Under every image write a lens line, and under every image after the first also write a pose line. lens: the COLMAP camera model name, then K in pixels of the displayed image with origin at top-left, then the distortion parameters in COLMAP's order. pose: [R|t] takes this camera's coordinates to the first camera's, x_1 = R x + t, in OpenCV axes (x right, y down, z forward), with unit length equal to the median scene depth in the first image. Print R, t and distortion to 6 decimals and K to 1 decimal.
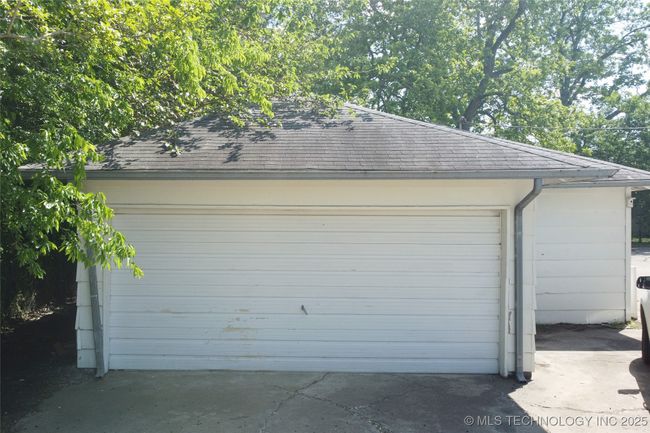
lens RADIAL K [[670.6, 0, 325.0], [0, 670.6, 214.7], [0, 0, 1]] dist [0.010320, 0.000000]
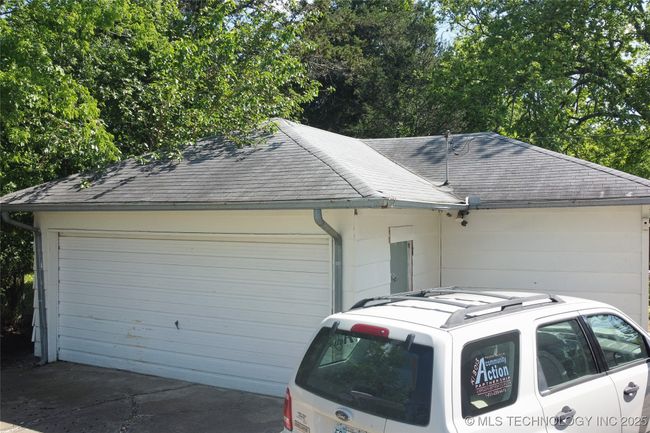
lens RADIAL K [[591.6, 0, 324.6], [0, 591.6, 218.8], [0, 0, 1]] dist [-0.000680, 0.000000]
pose [[0.901586, 0.003645, -0.432584, 0.618702], [-0.021818, 0.999075, -0.037055, -0.004488], [0.432048, 0.042847, 0.900832, 0.204439]]
